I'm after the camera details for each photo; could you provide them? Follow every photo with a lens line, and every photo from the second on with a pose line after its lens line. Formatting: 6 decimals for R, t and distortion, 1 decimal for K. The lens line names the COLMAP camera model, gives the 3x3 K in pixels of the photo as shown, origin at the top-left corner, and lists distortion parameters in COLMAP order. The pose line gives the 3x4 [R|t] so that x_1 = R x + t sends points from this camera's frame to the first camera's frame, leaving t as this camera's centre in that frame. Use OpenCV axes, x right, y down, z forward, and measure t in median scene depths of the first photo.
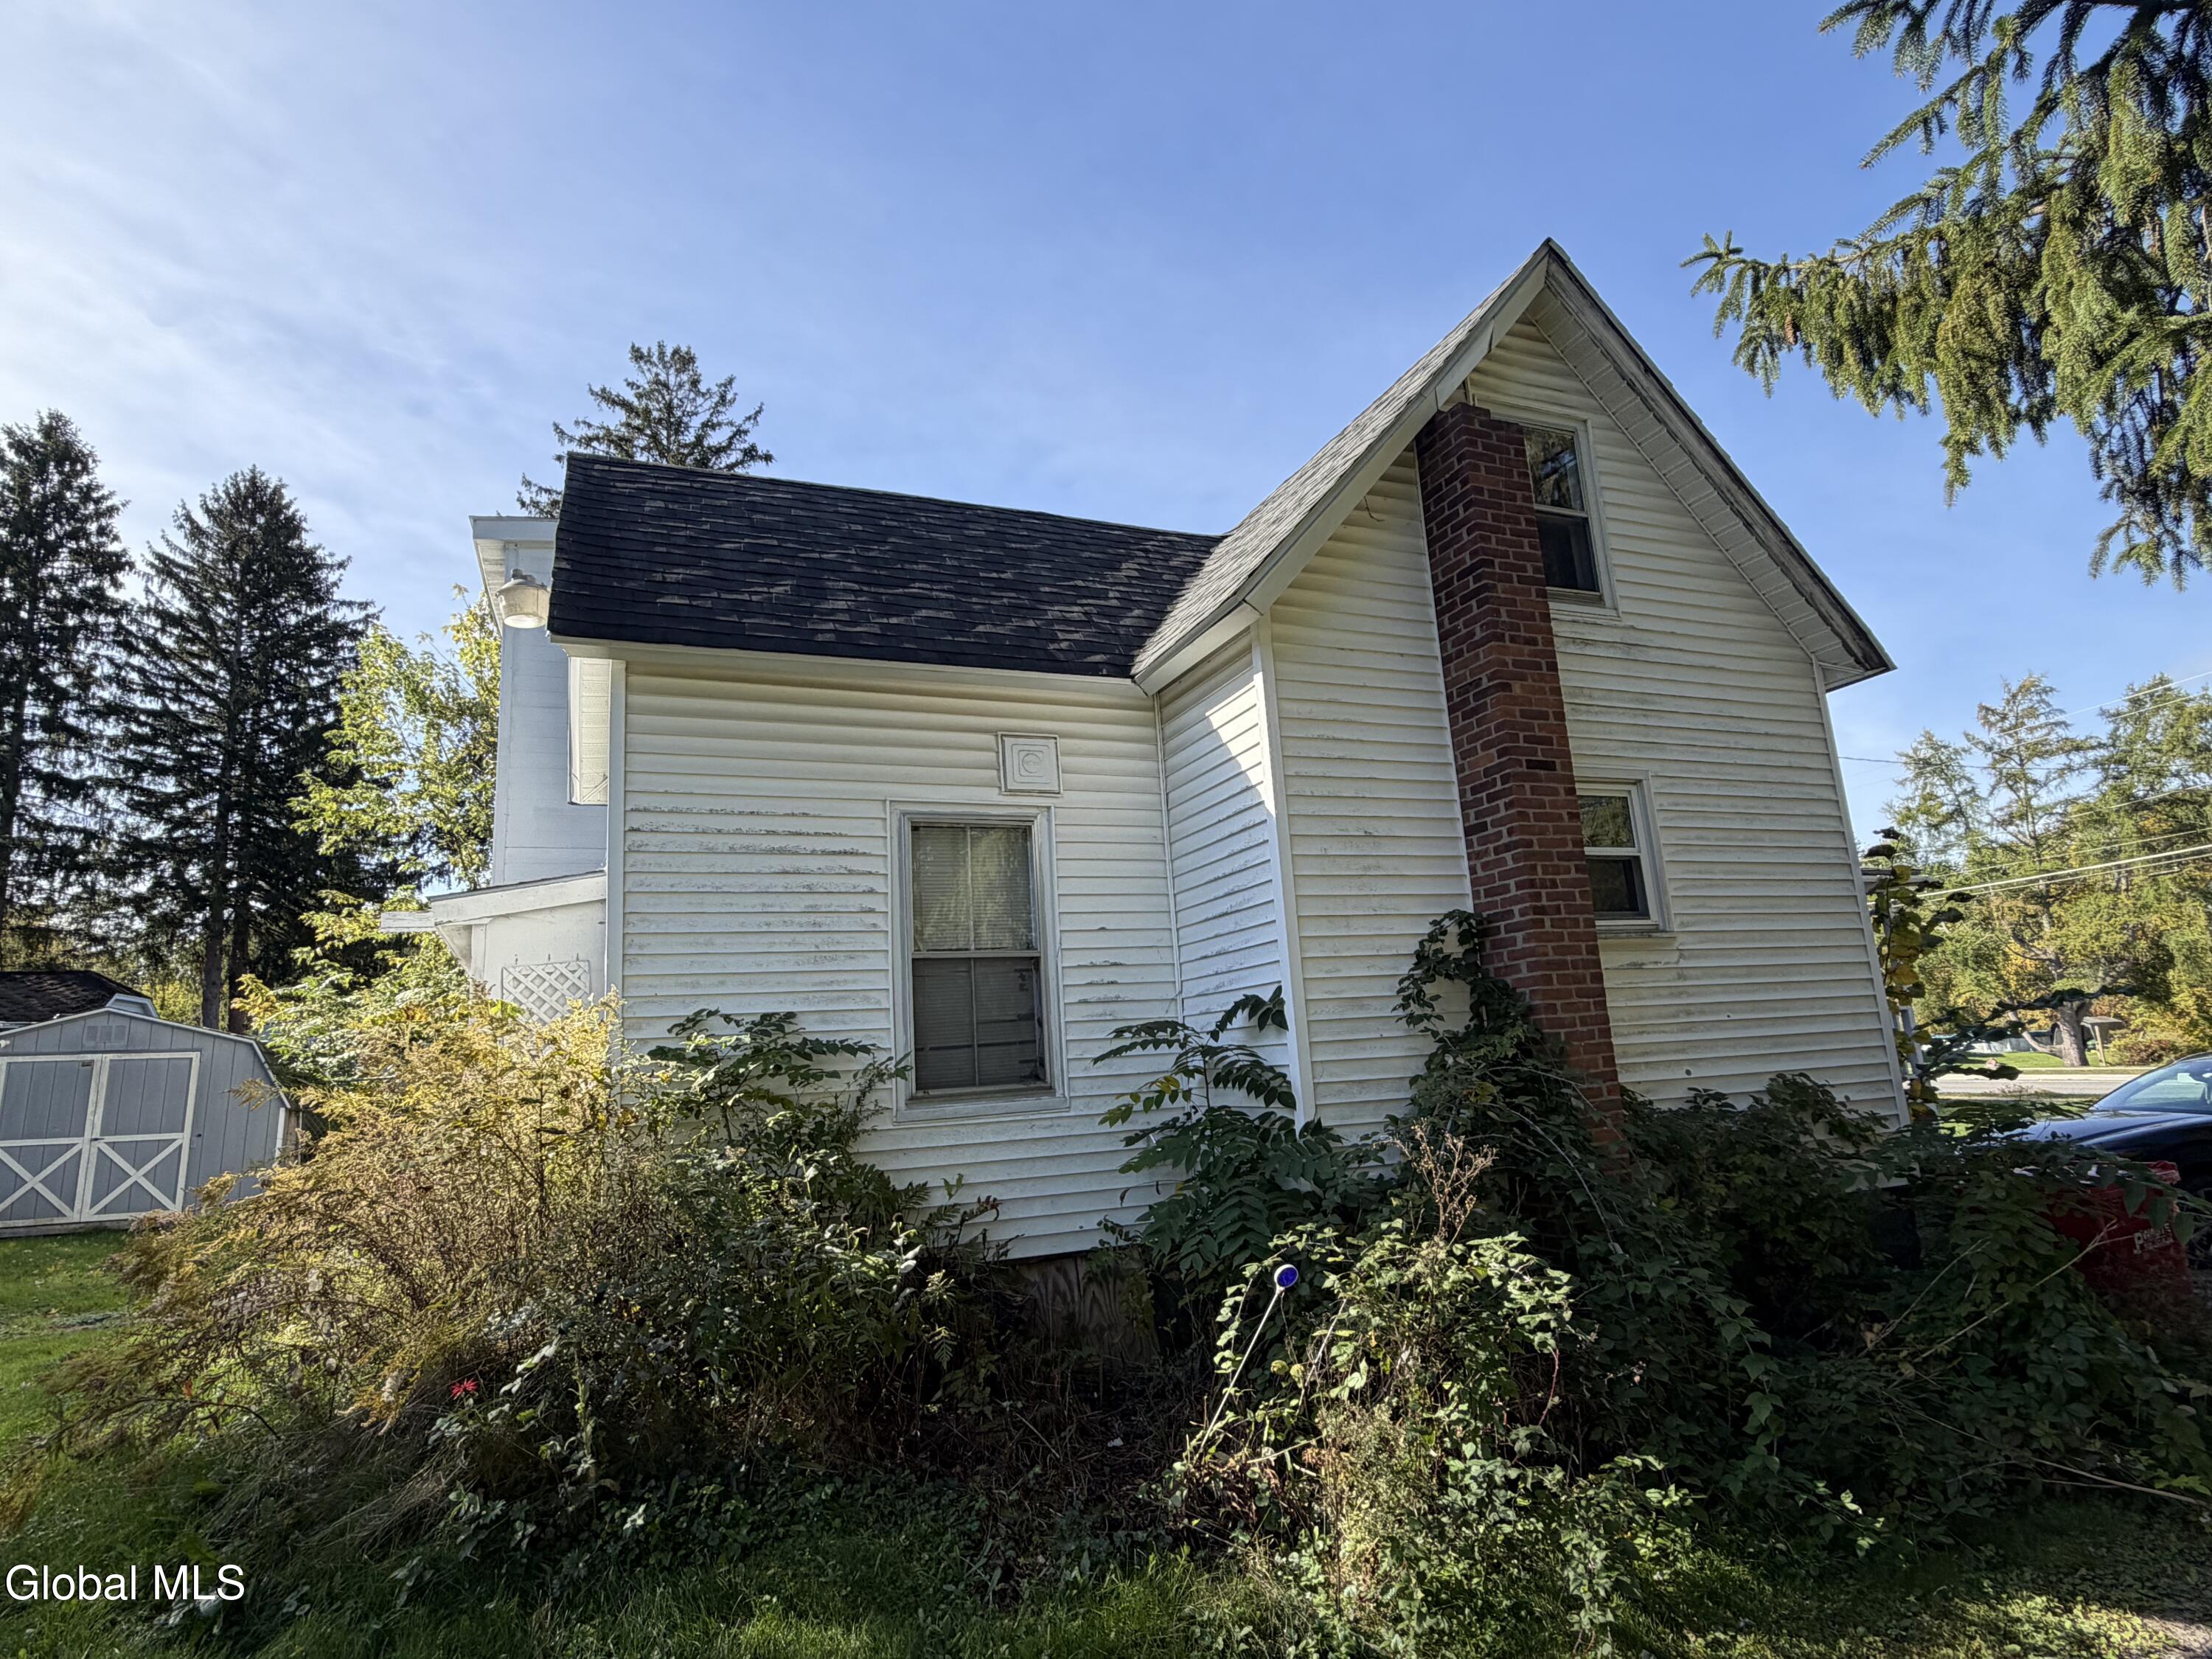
lens RADIAL K [[1161.0, 0, 1106.0], [0, 1161.0, 829.5], [0, 0, 1]] dist [0.000061, 0.000161]
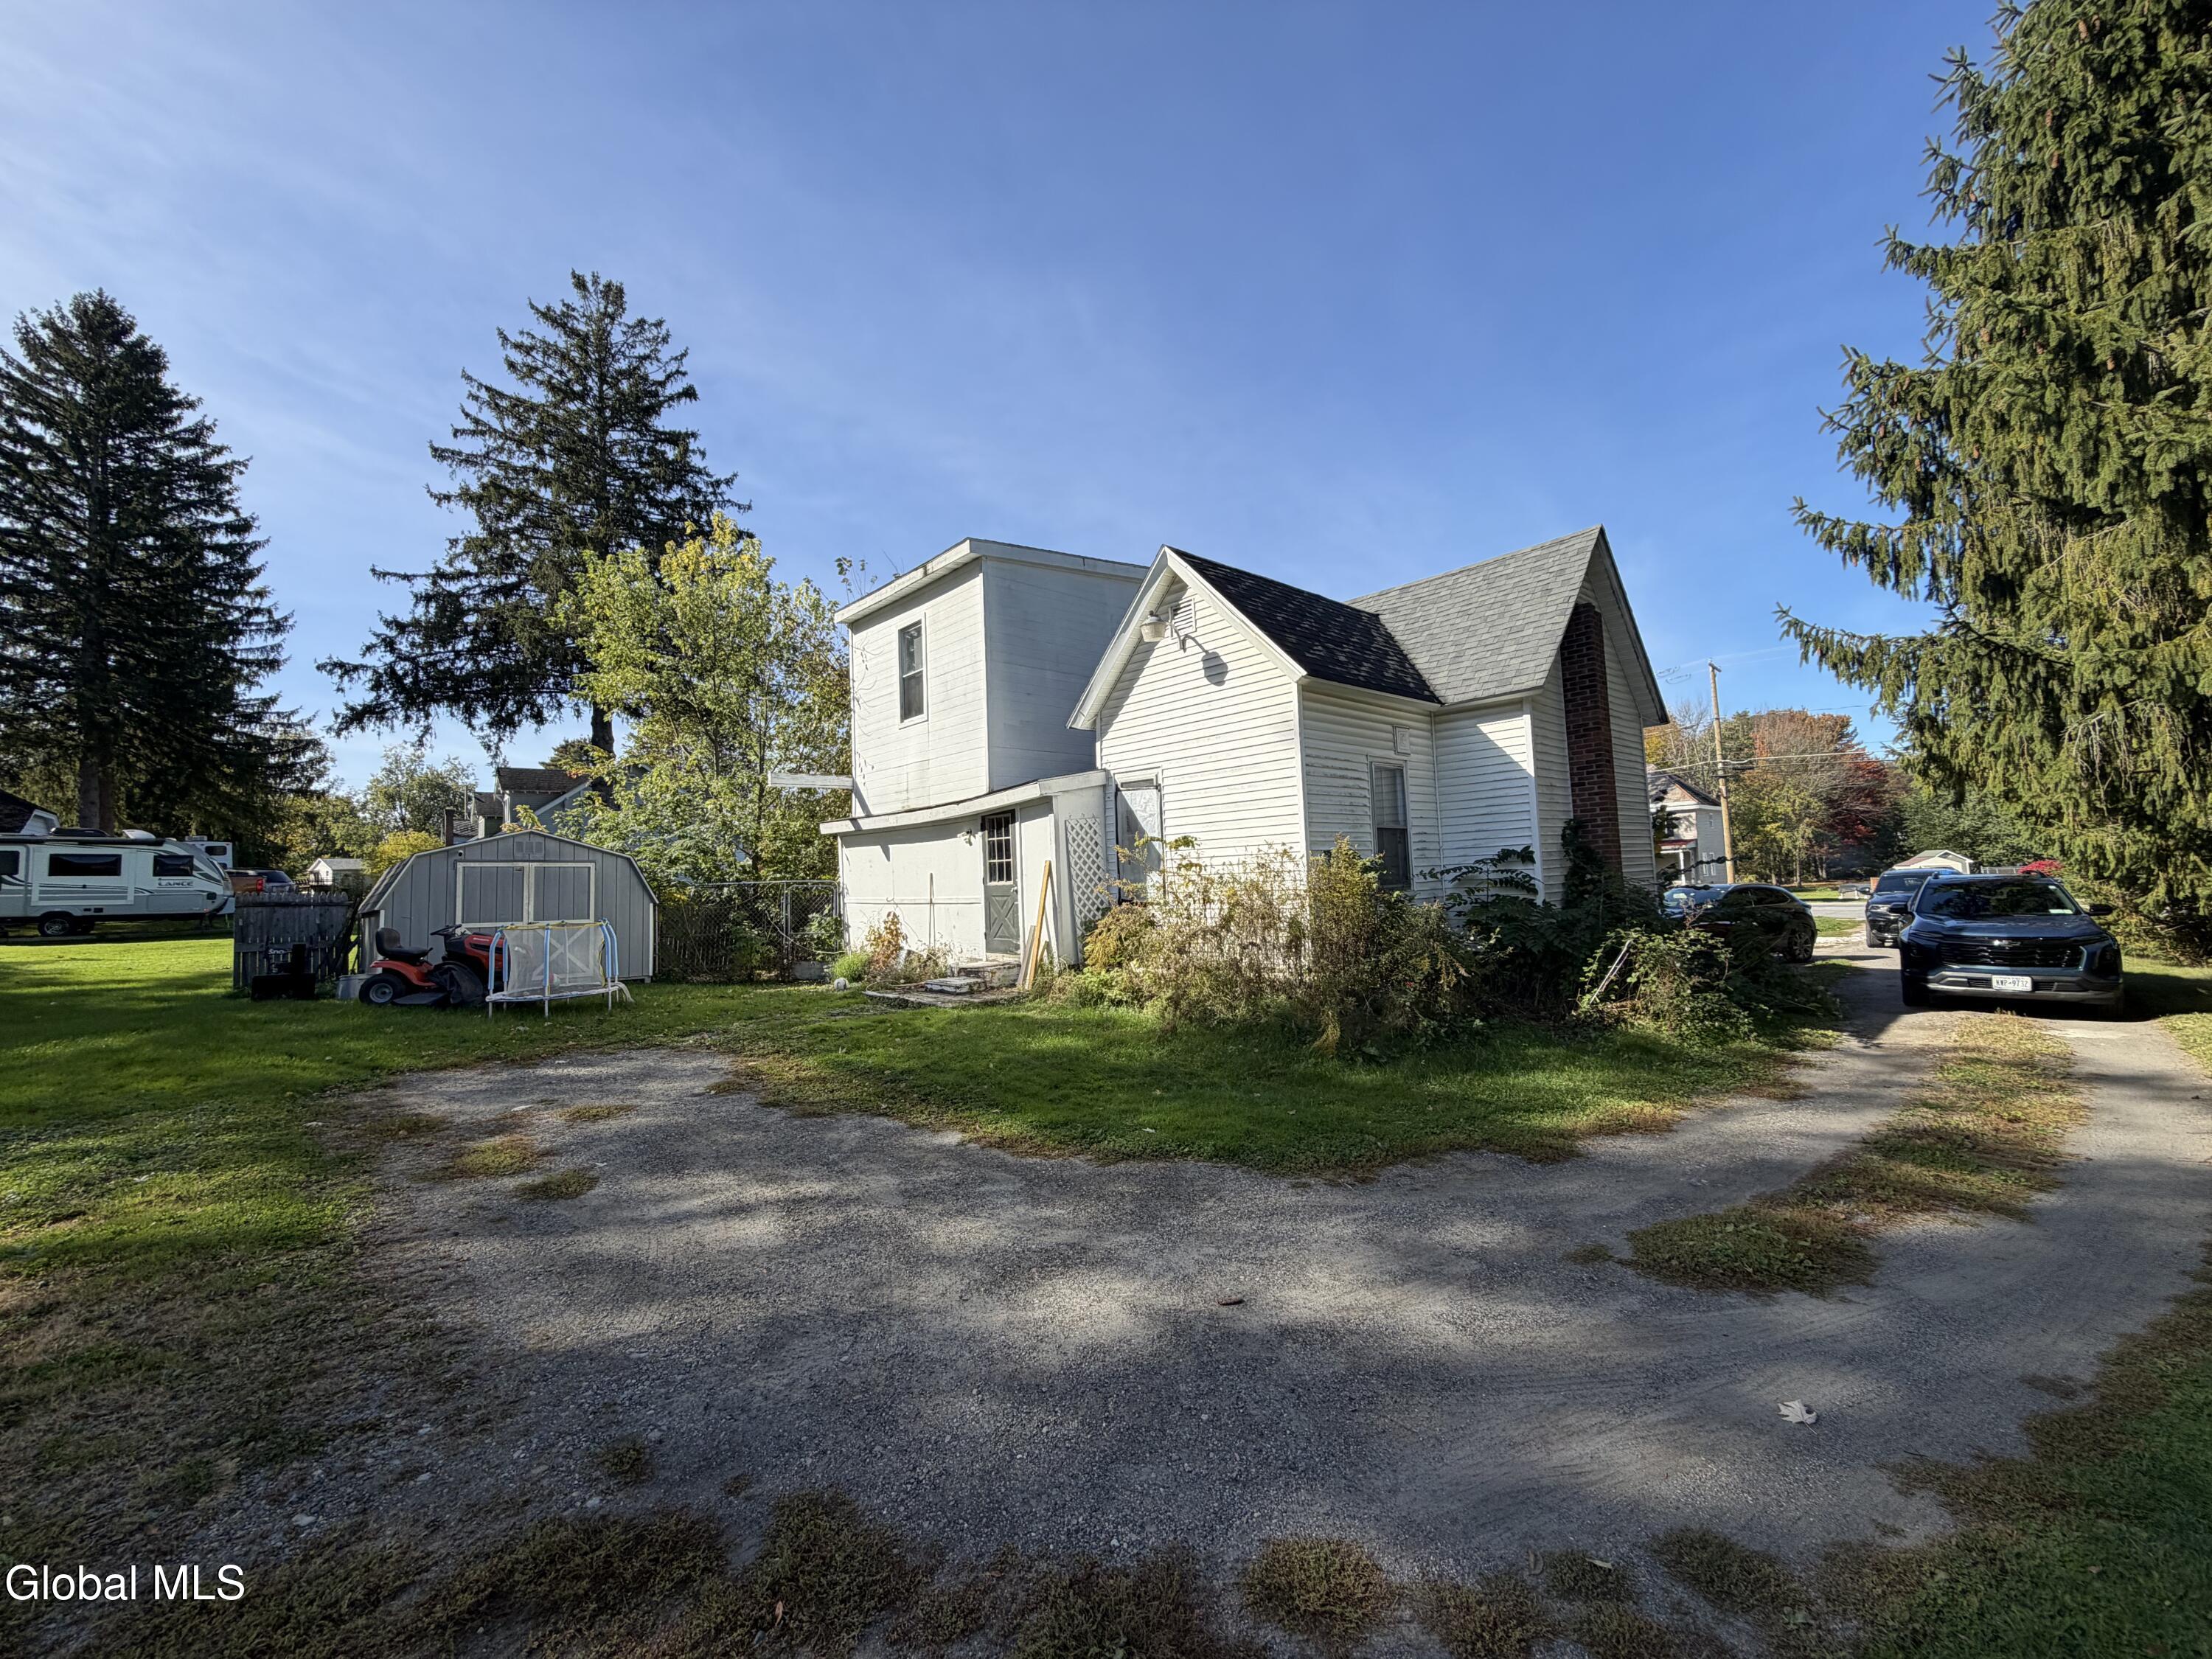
lens RADIAL K [[875.6, 0, 1106.0], [0, 875.6, 829.5], [0, 0, 1]] dist [0.000127, -0.000054]
pose [[0.938685, 0.040946, 0.342336, -0.960823], [-0.081660, 0.991074, 0.105372, -0.015712], [-0.334966, -0.126866, 0.933650, -0.308914]]
